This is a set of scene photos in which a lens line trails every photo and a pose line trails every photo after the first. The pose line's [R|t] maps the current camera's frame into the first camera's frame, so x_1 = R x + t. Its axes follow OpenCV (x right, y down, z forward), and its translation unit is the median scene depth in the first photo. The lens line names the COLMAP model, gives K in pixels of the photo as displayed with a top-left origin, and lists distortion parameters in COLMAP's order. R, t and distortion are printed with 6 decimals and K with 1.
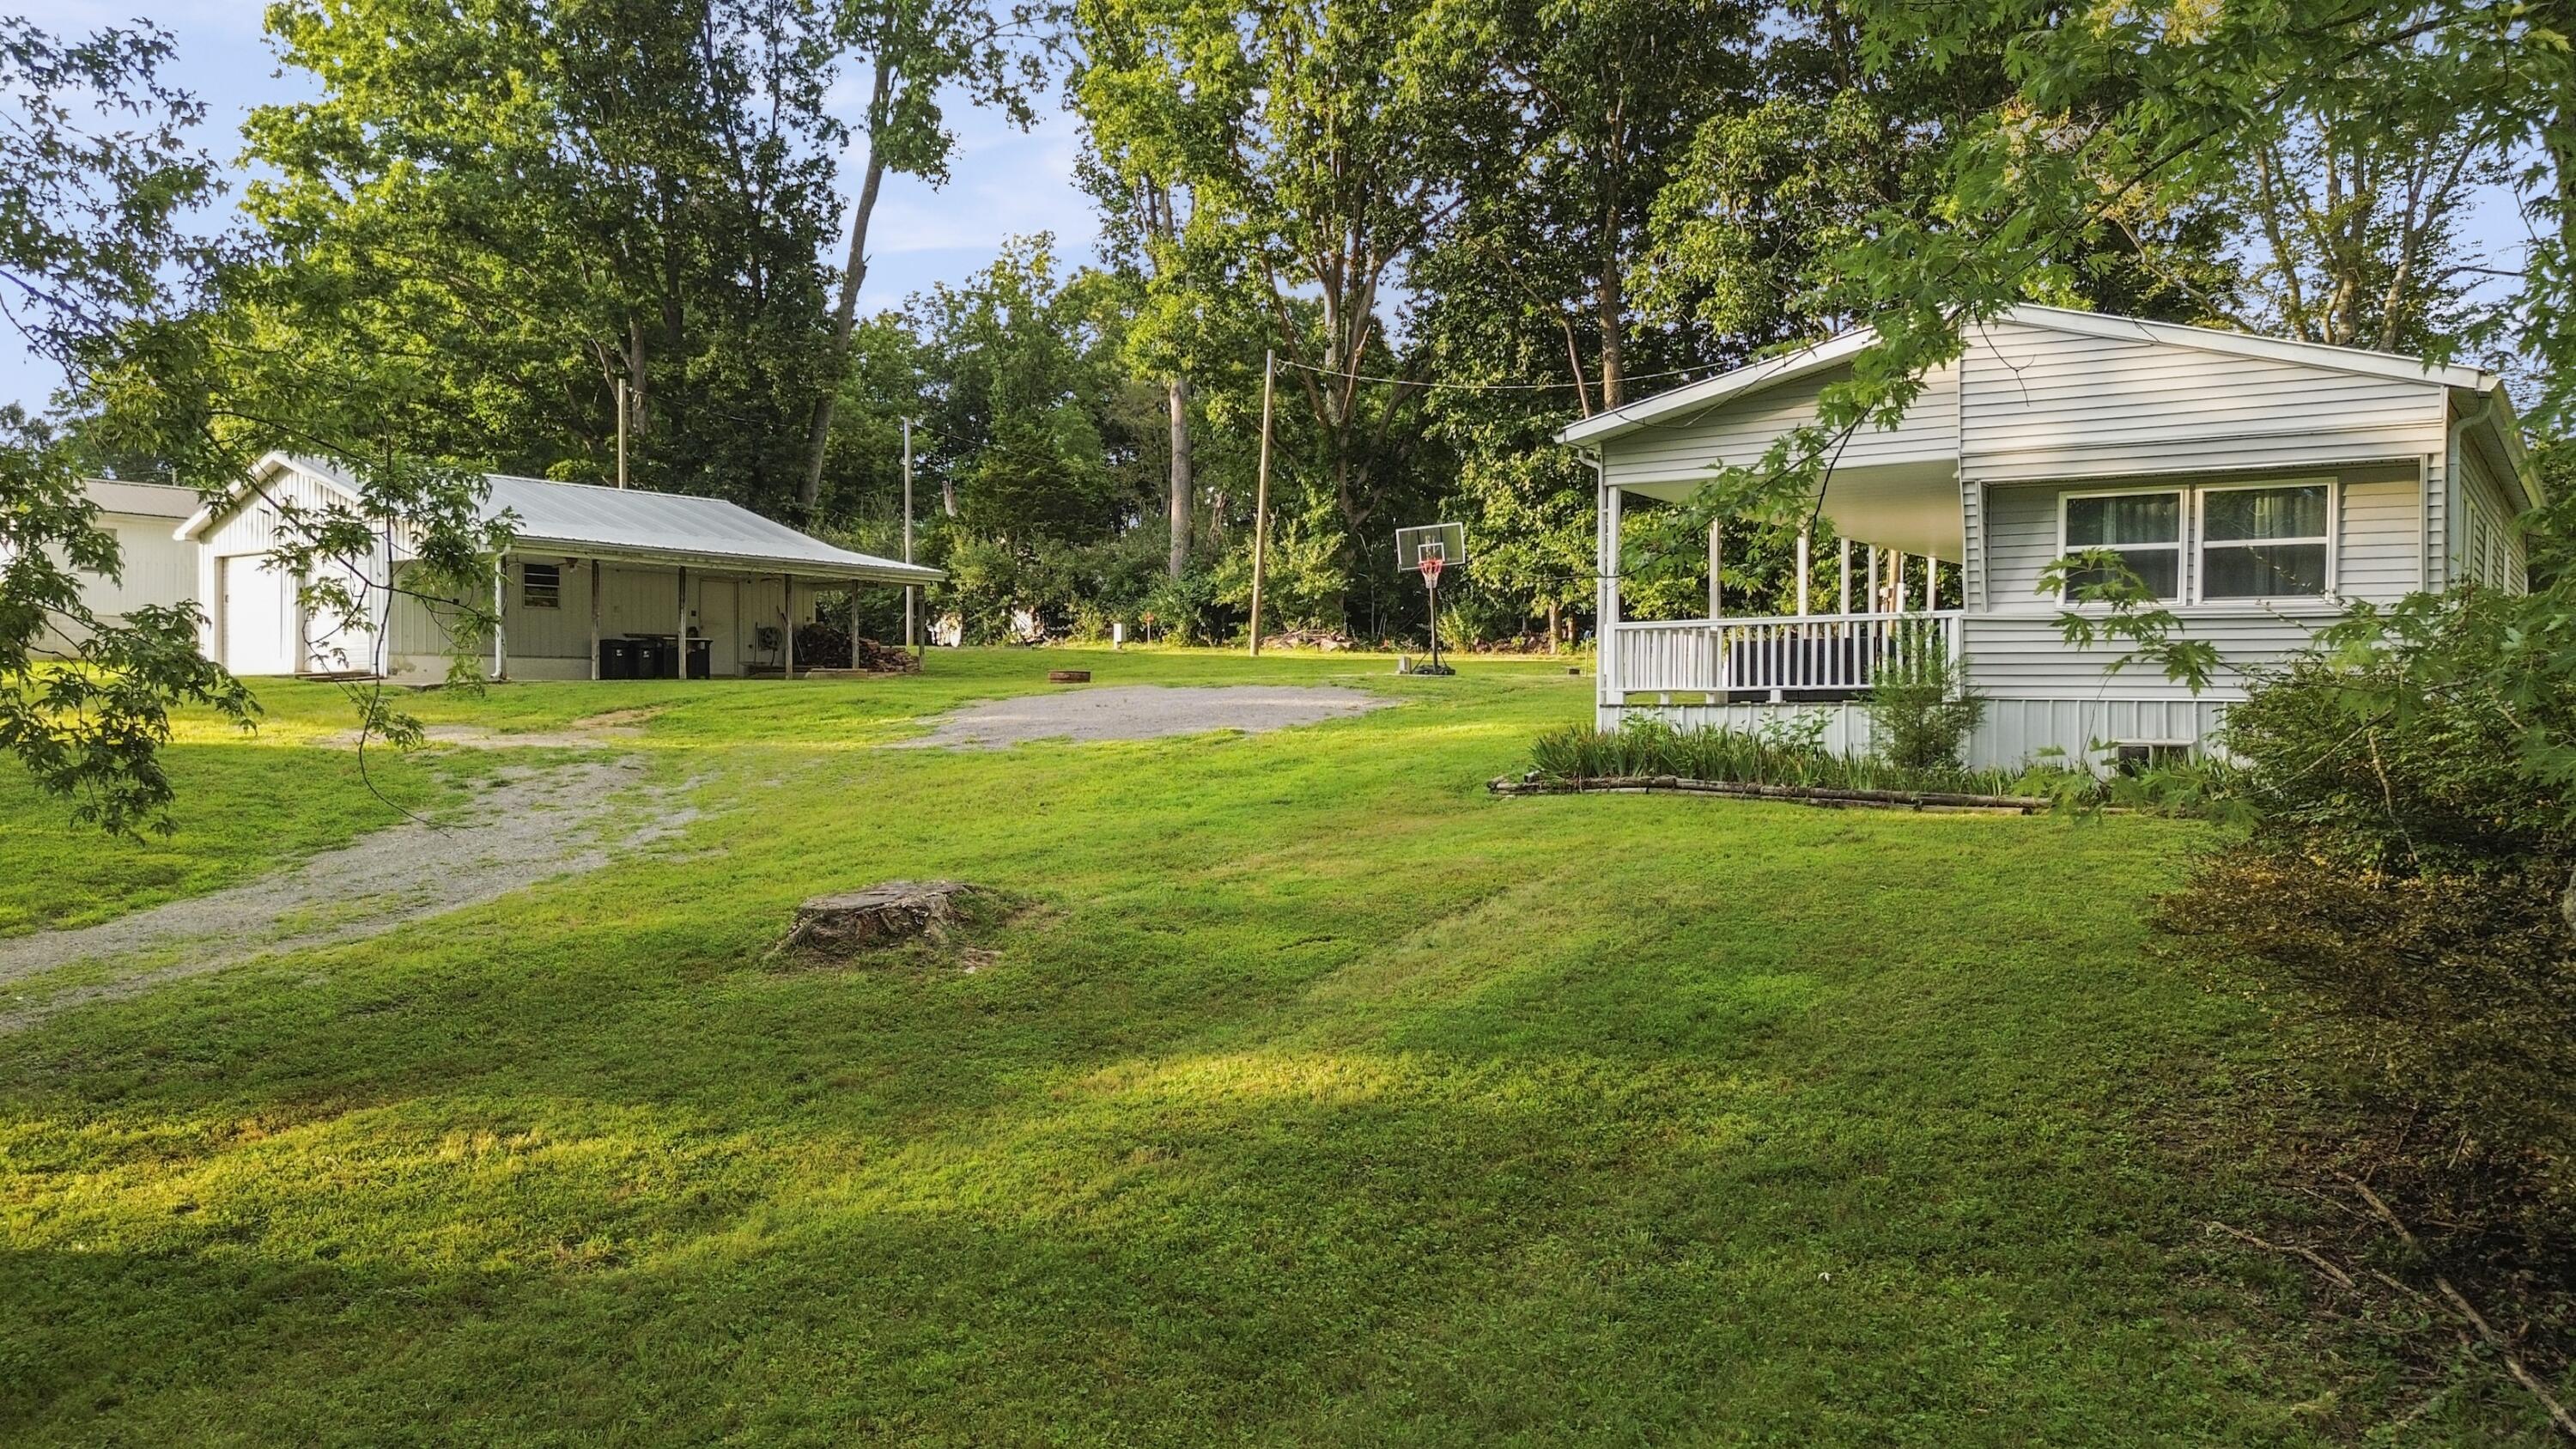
lens RADIAL K [[1789.4, 0, 1288.0], [0, 1789.4, 724.5], [0, 0, 1]] dist [0.000473, 0.002895]
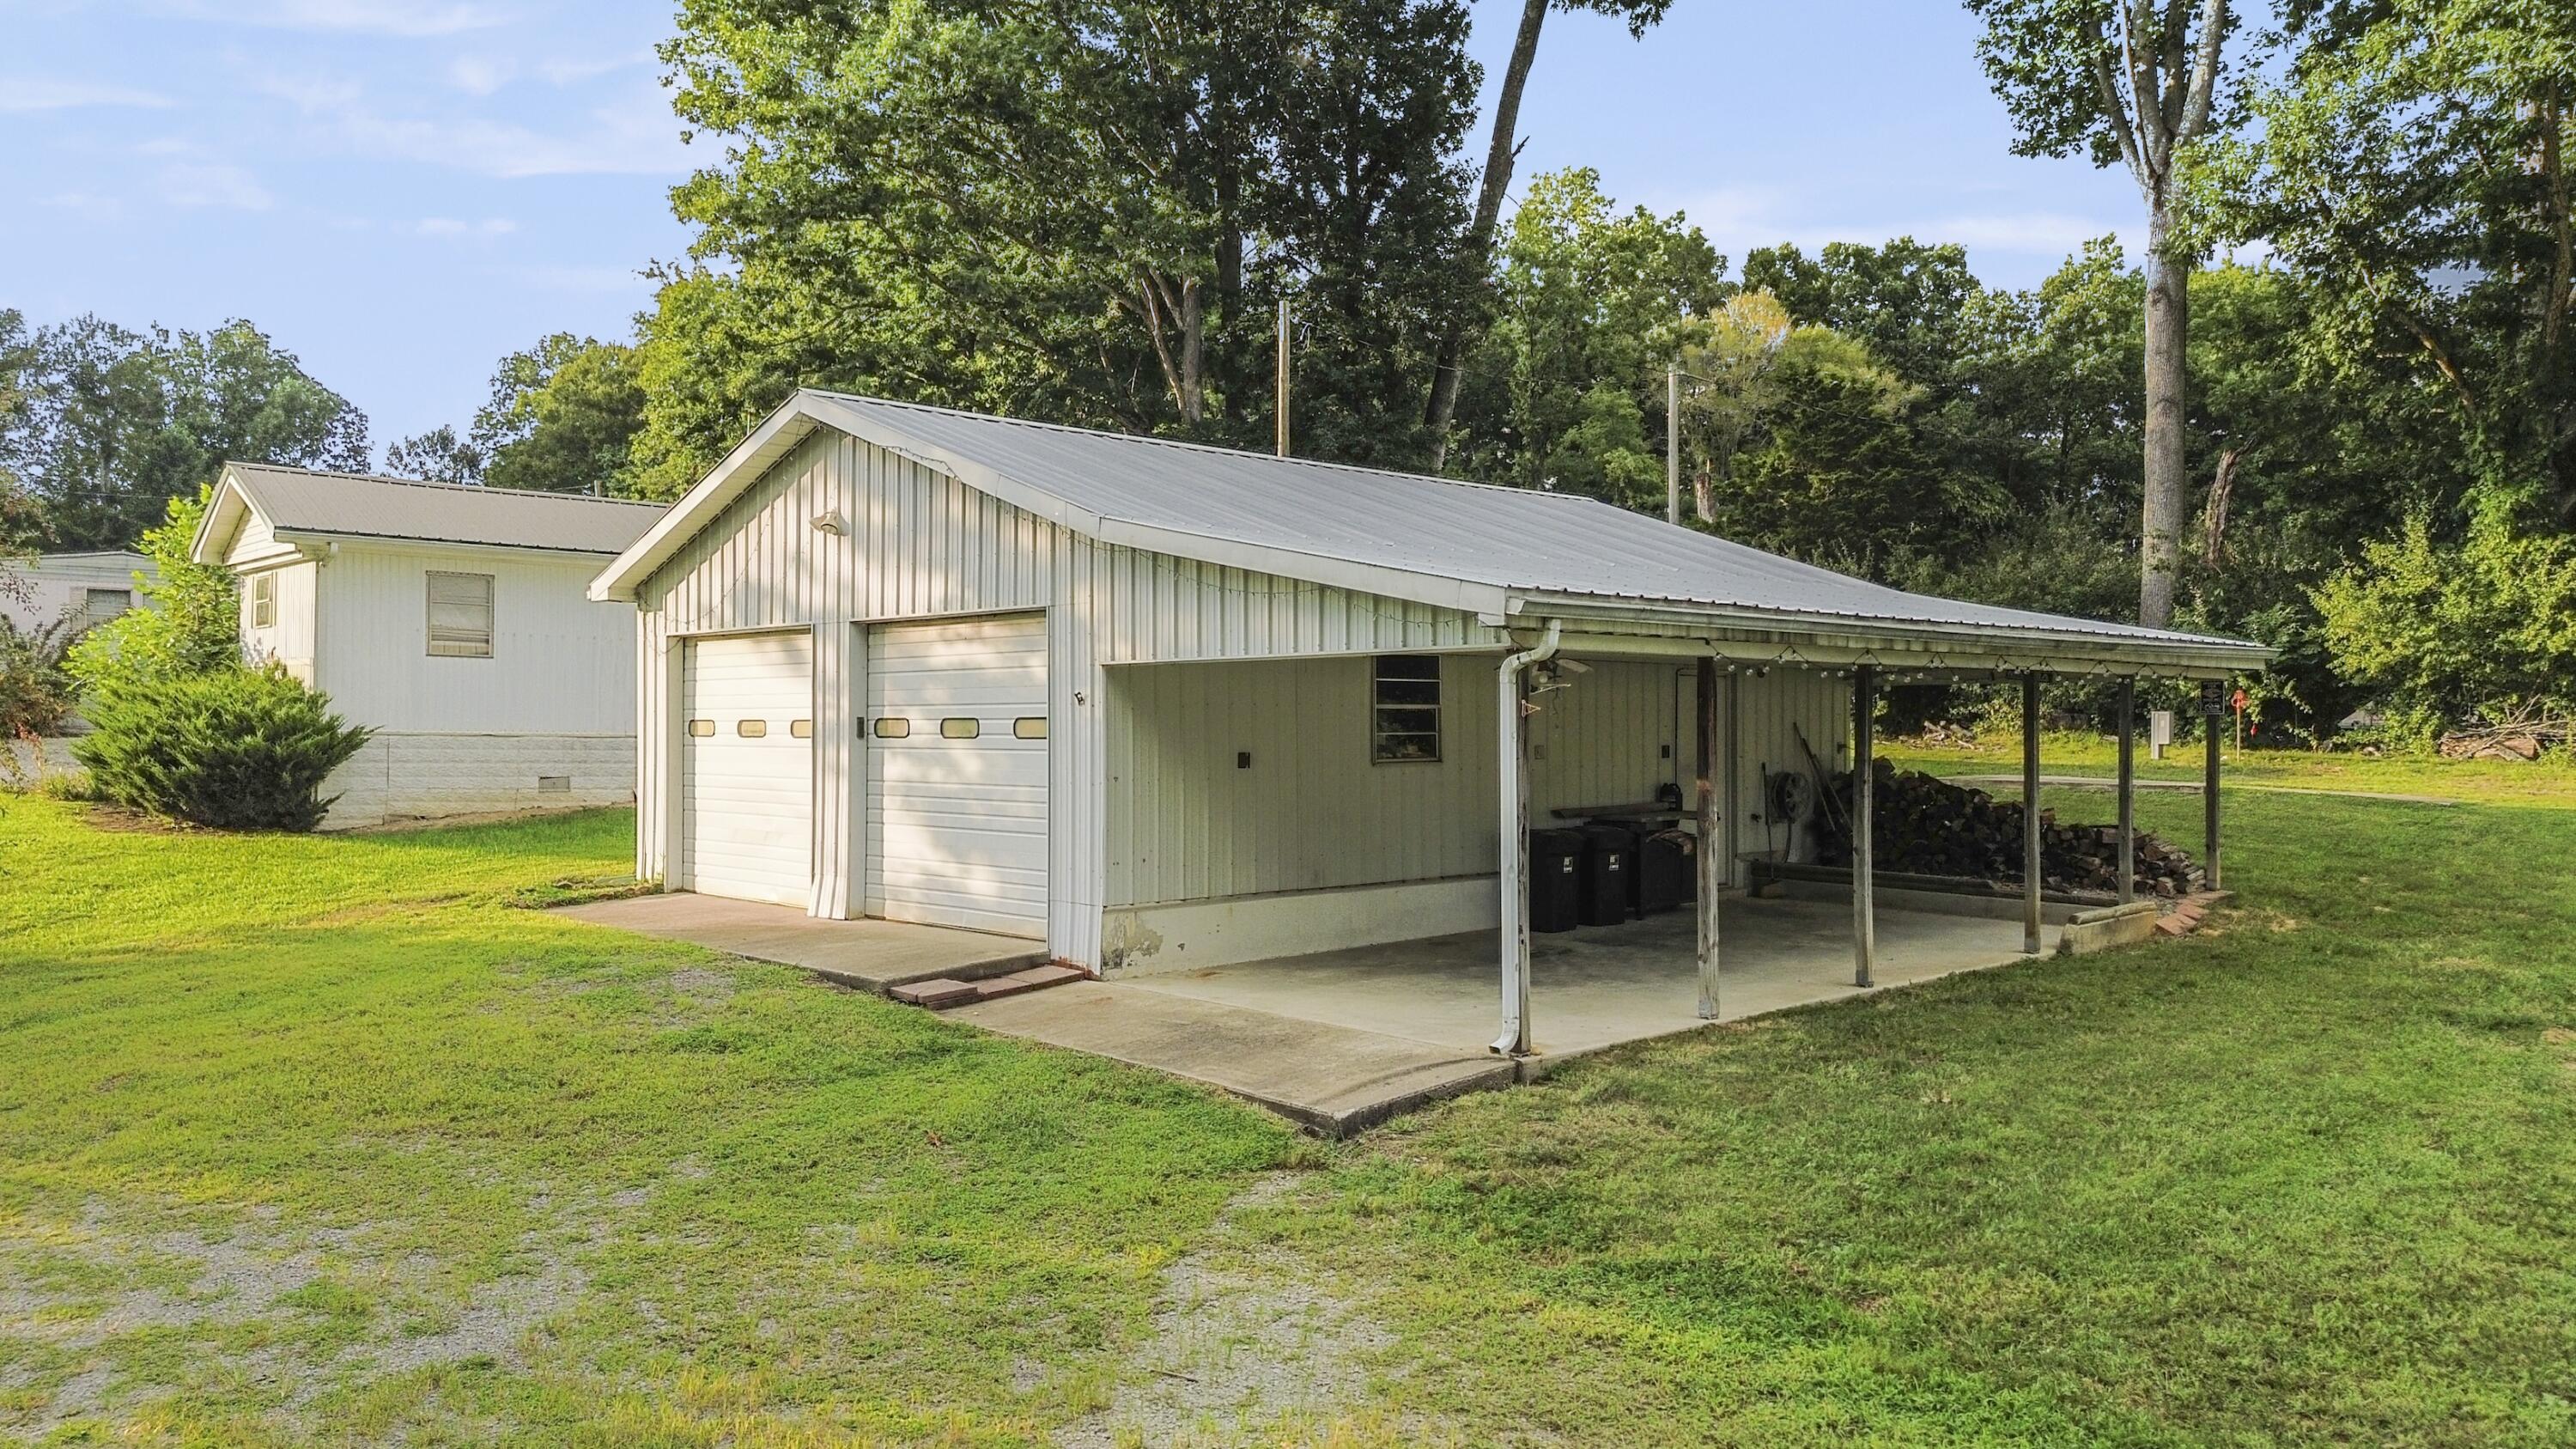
lens RADIAL K [[1847.0, 0, 1288.0], [0, 1847.0, 724.5], [0, 0, 1]] dist [0.051549, 0.001432]
pose [[0.979661, -0.001189, -0.200656, -0.219234], [-0.000641, 0.999959, -0.009053, -0.042548], [0.200659, 0.008997, 0.979620, 0.355610]]
